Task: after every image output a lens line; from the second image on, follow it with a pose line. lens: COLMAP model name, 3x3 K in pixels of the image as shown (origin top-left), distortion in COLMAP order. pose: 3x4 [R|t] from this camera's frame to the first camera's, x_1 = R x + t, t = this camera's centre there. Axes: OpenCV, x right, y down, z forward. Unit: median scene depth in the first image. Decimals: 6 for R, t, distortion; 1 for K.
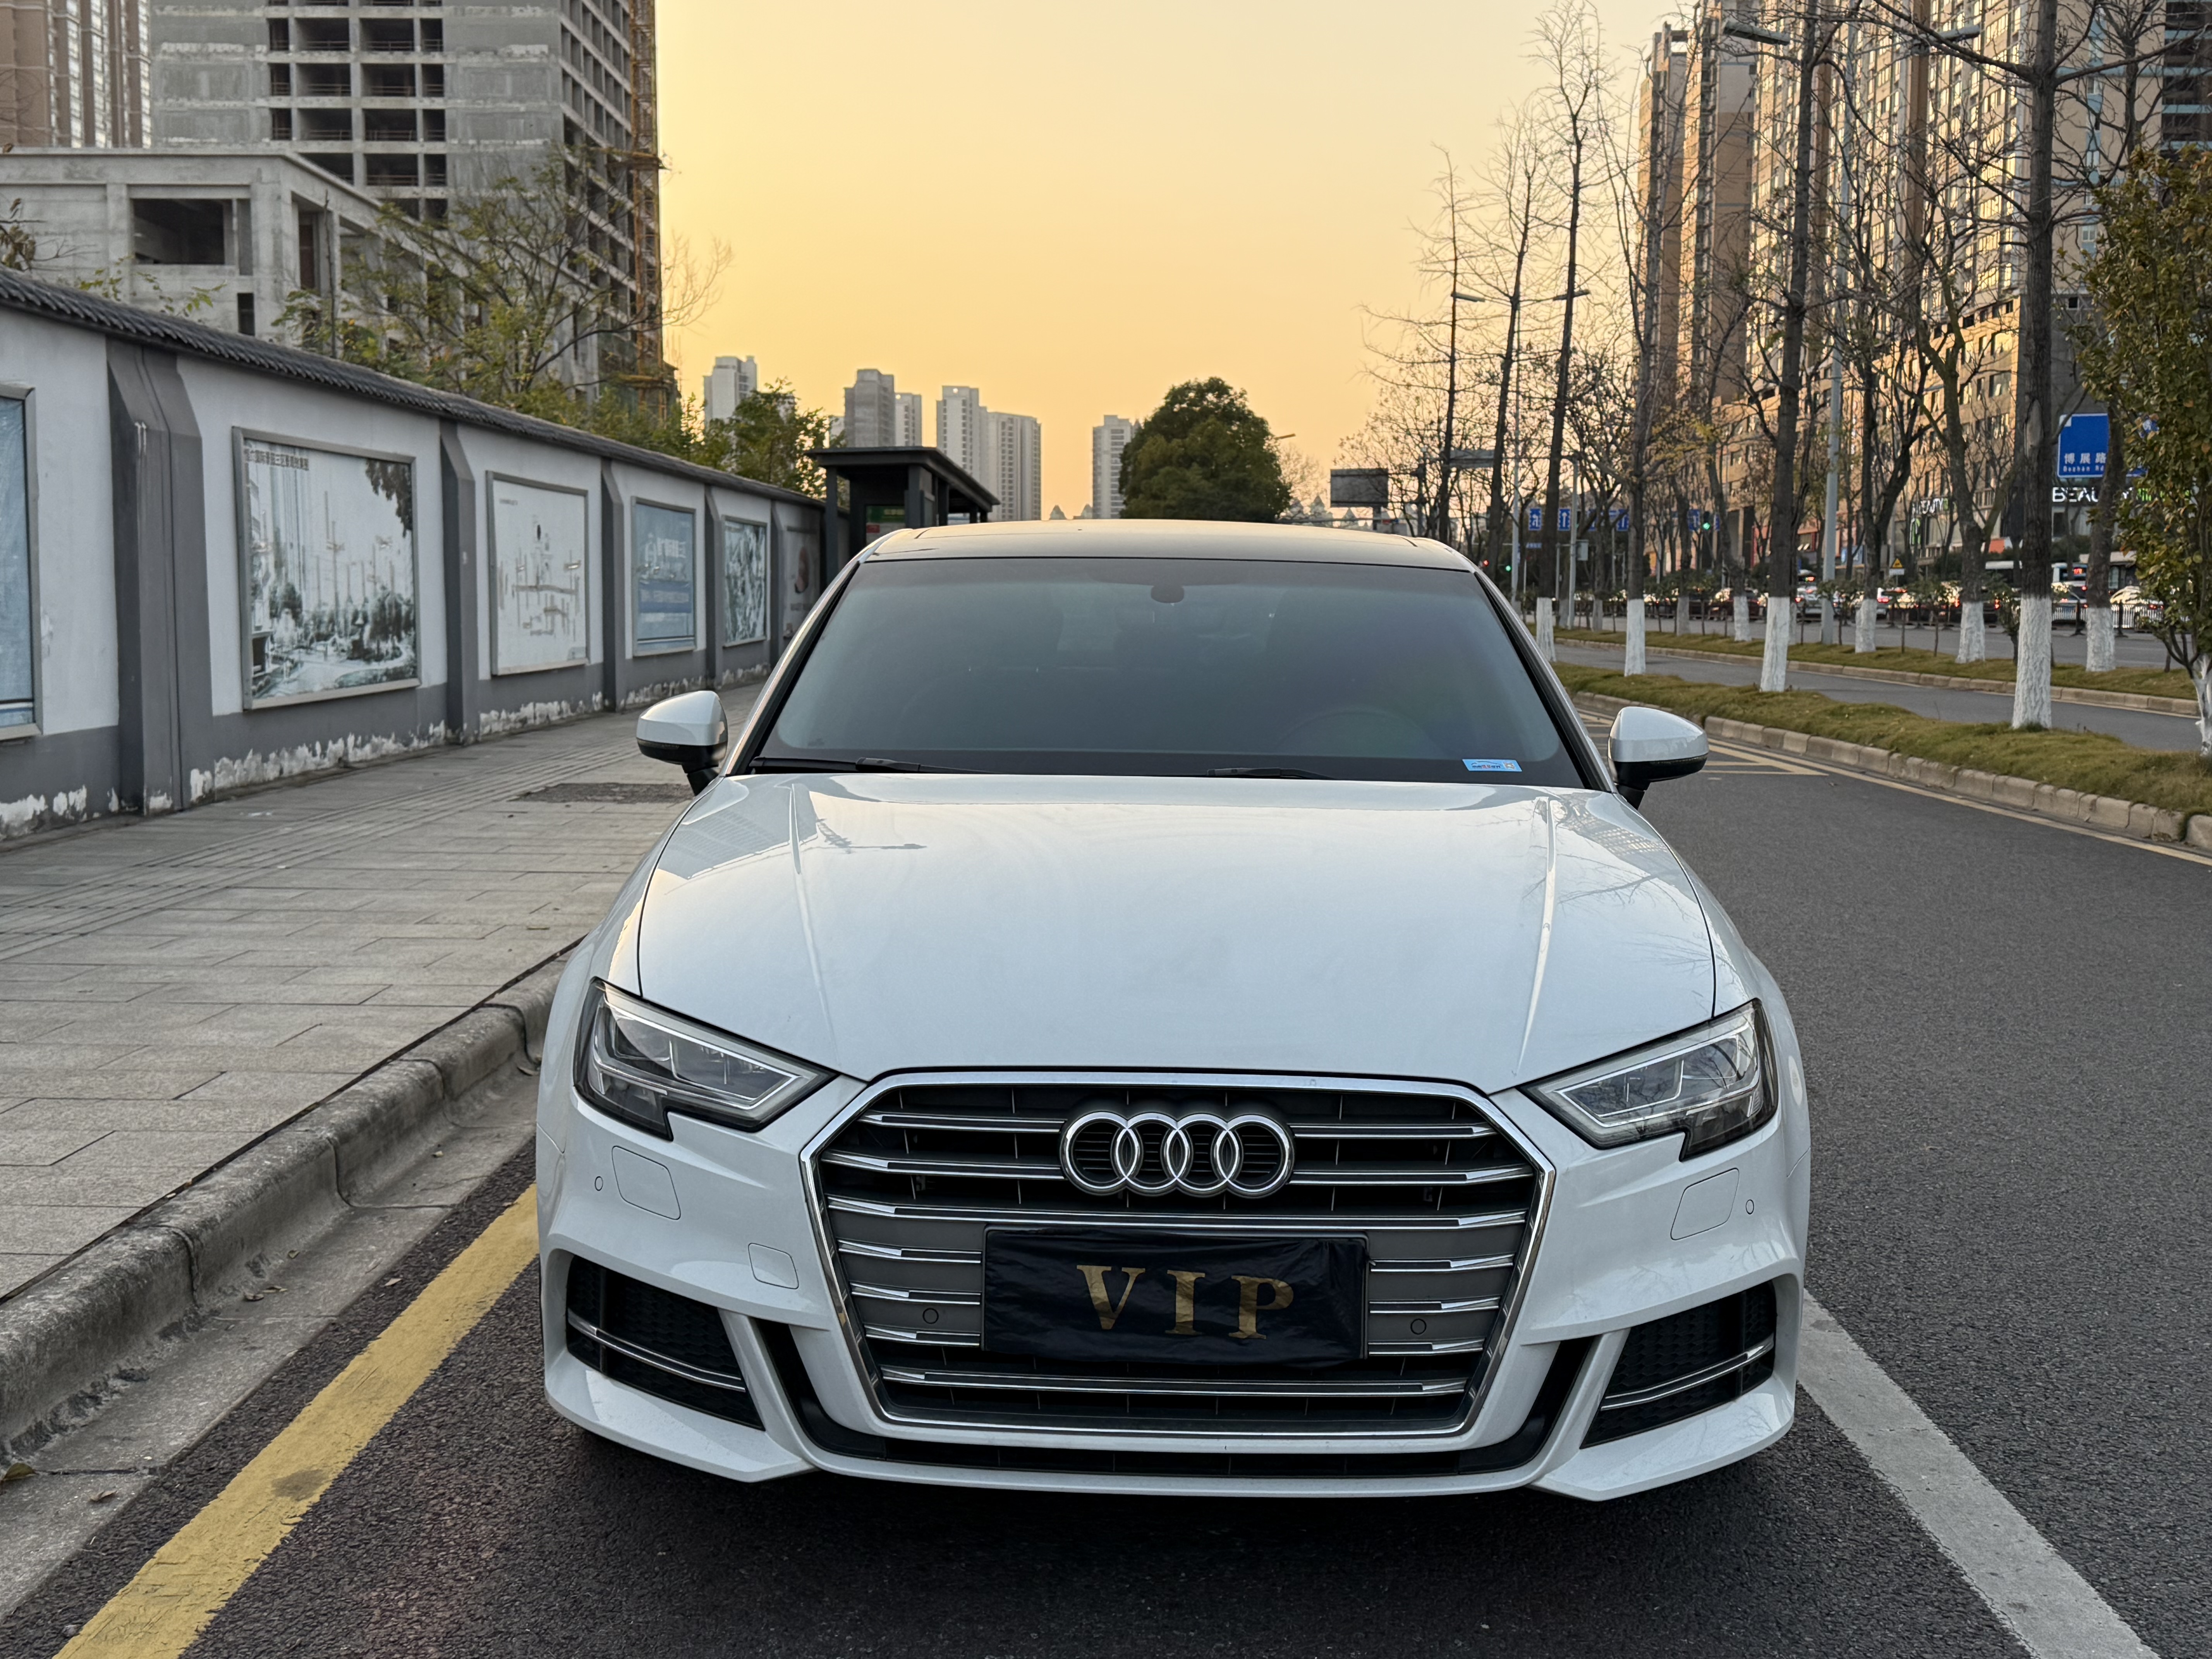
lens RADIAL K [[2456.5, 0, 1106.0], [0, 2456.5, 829.5], [0, 0, 1]] dist [0.170644, -0.391903]
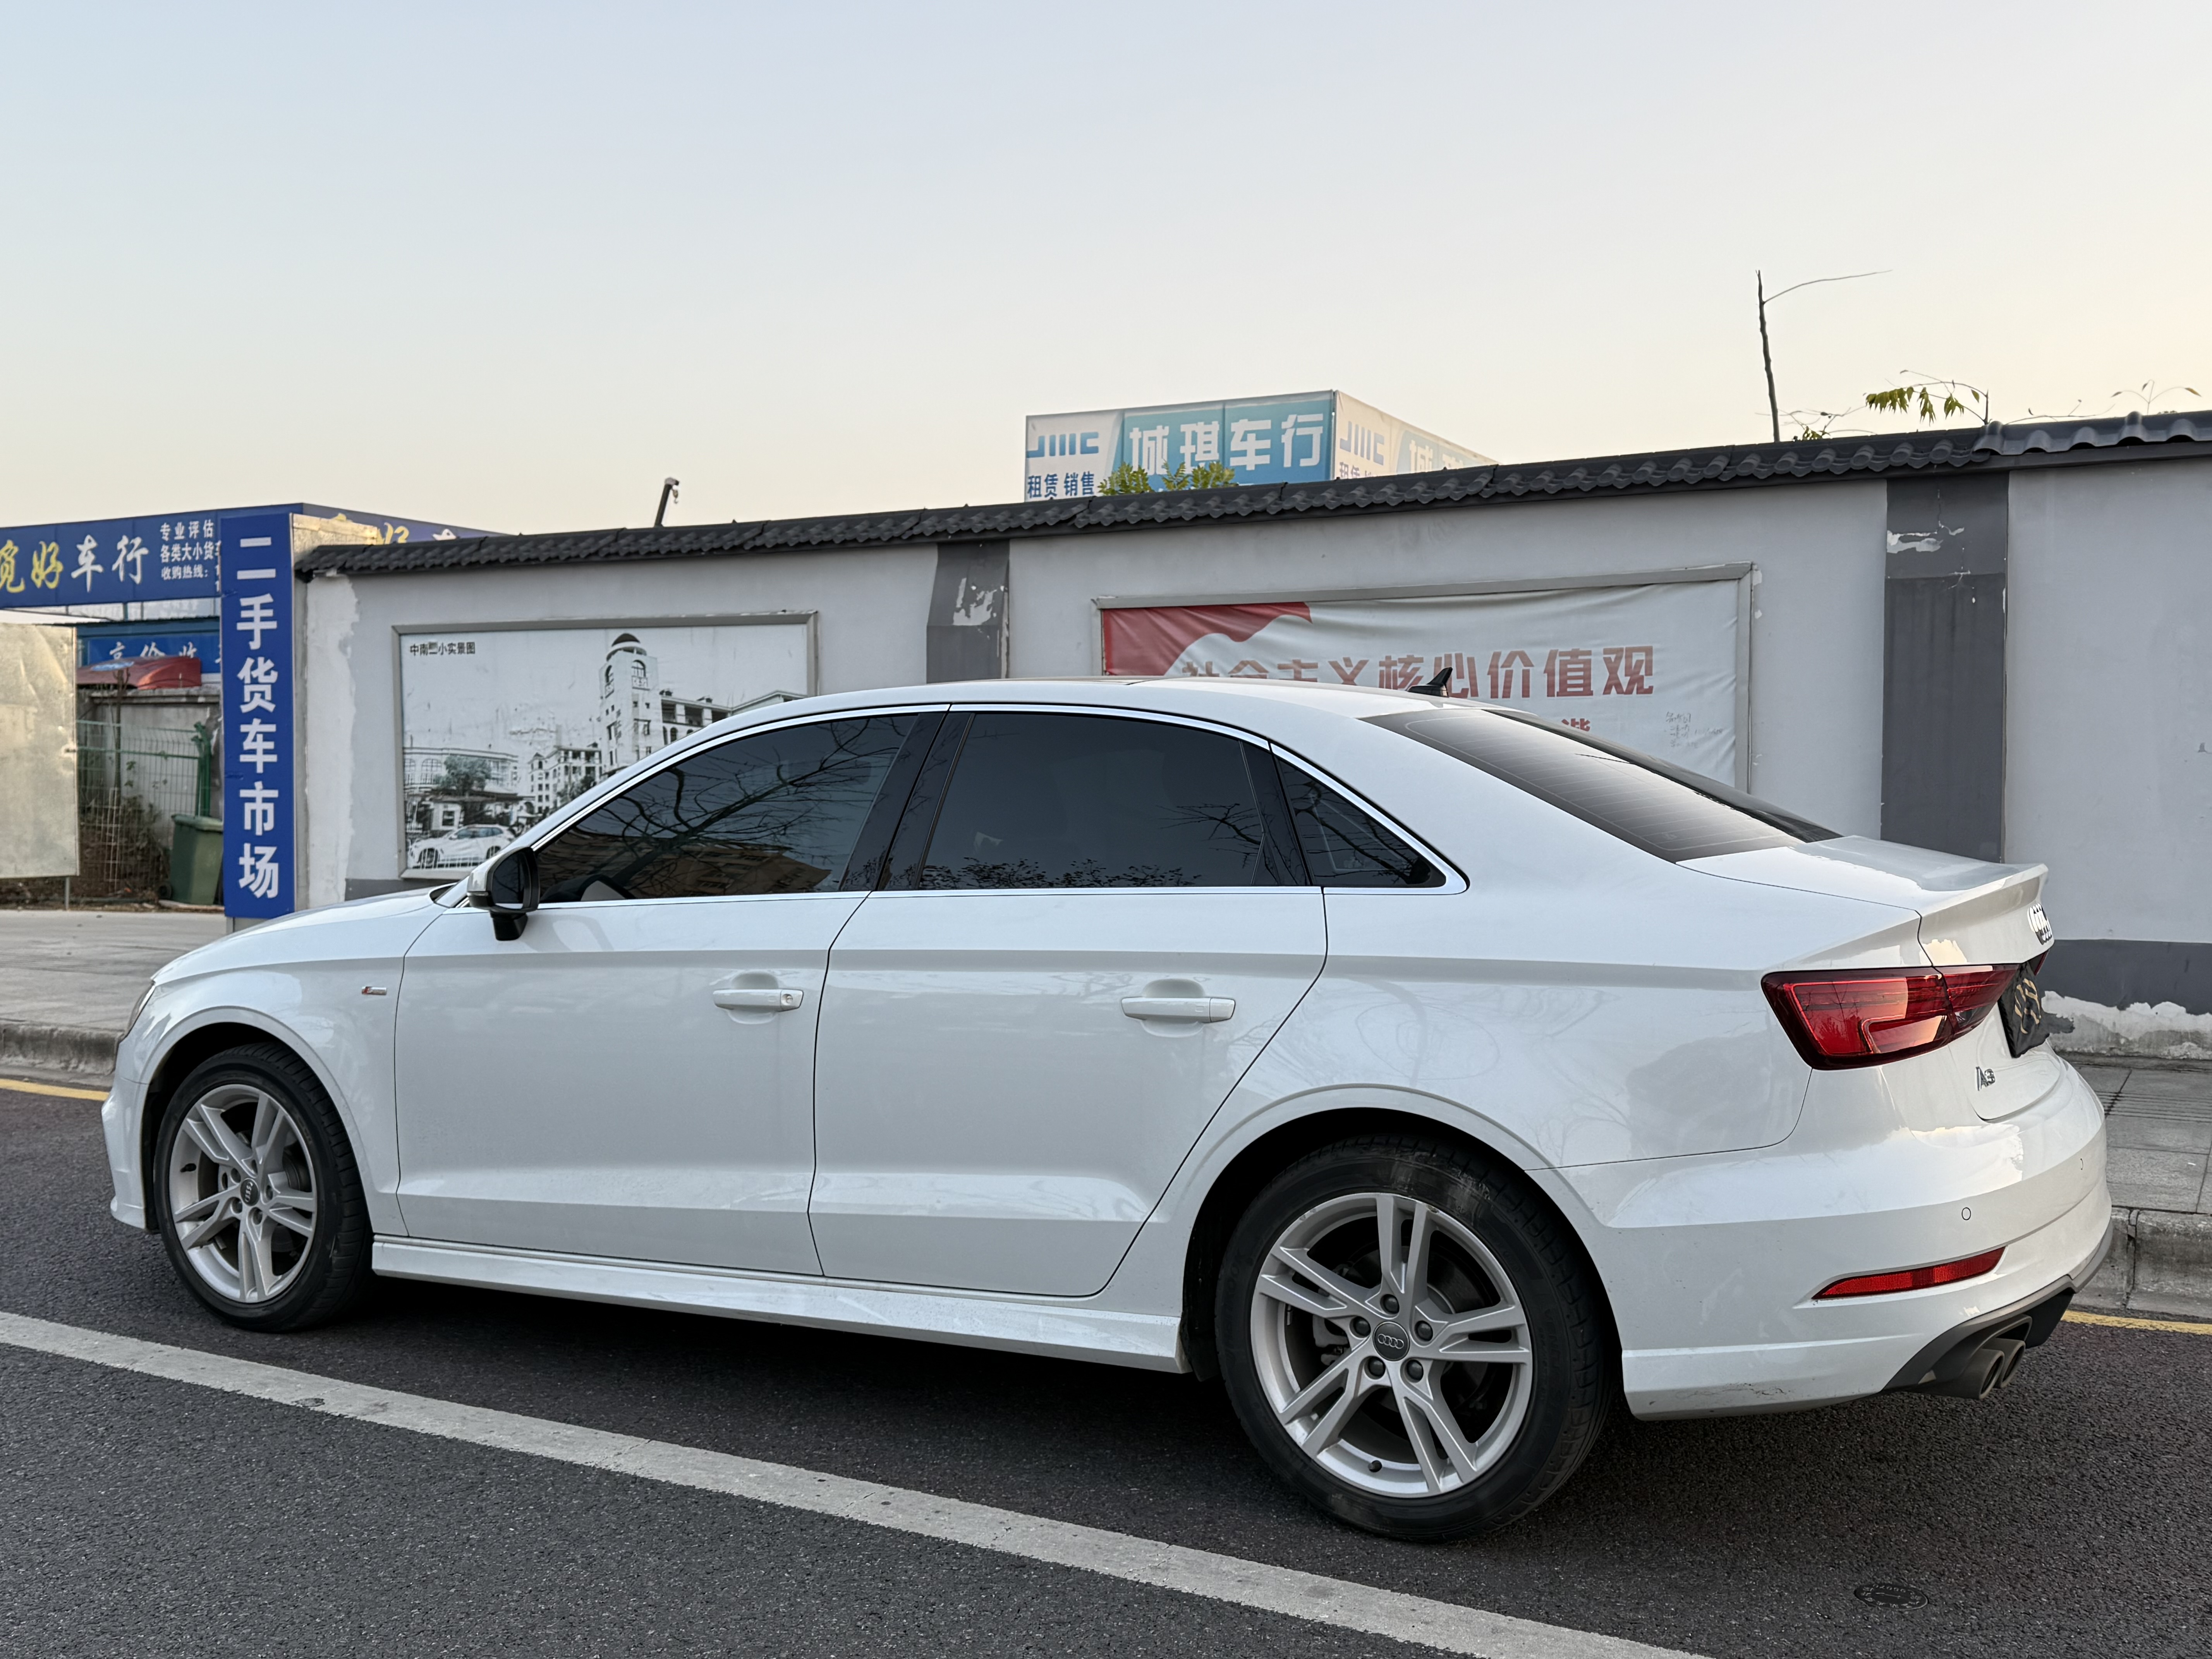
lens RADIAL K [[2078.8, 0, 1105.3], [0, 2078.8, 823.6], [0, 0, 1]] dist [0.213181, -0.434708]
pose [[-0.485213, 0.007002, -0.874368, 0.625681], [-0.091147, 0.994115, 0.058541, -0.094883], [0.869632, 0.108101, -0.481720, 1.151471]]
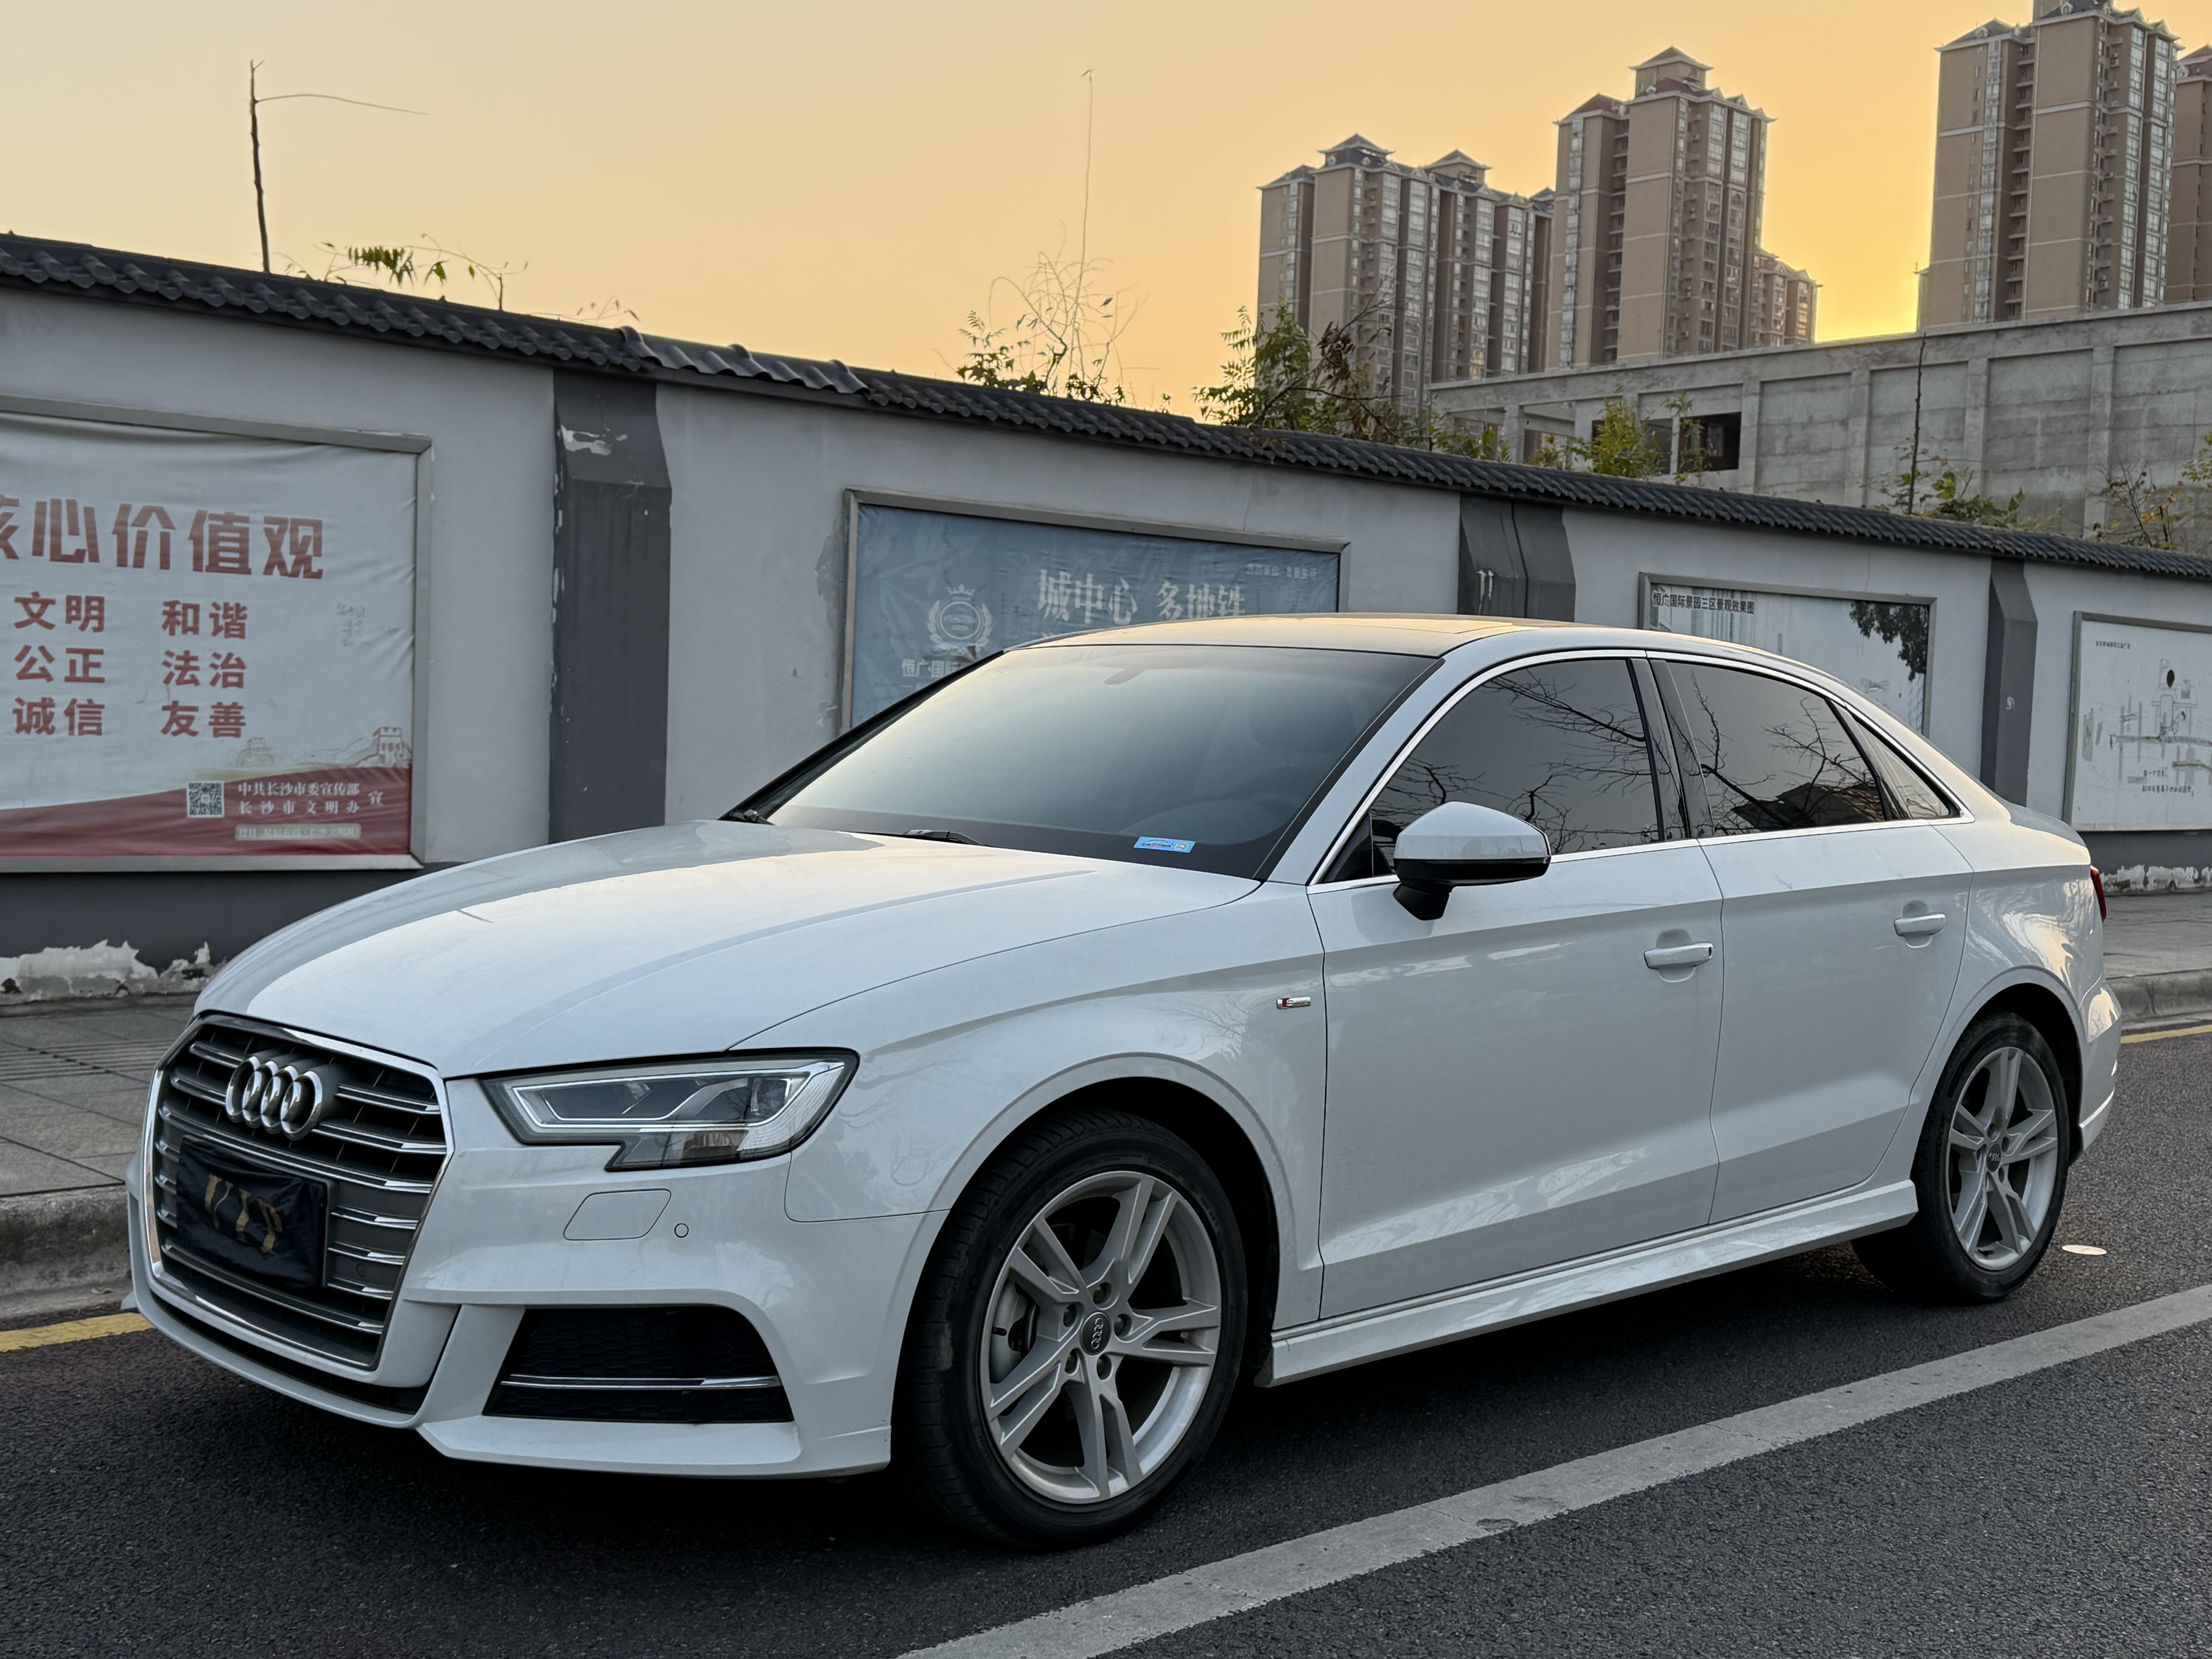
lens RADIAL K [[2573.2, 0, 1111.1], [0, 2573.2, 835.9], [0, 0, 1]] dist [0.216110, -0.439392]
pose [[0.694743, 0.045029, -0.717847, 0.552710], [-0.093248, 0.995254, -0.027817, 0.000685], [0.713188, 0.086263, 0.695645, 0.172156]]
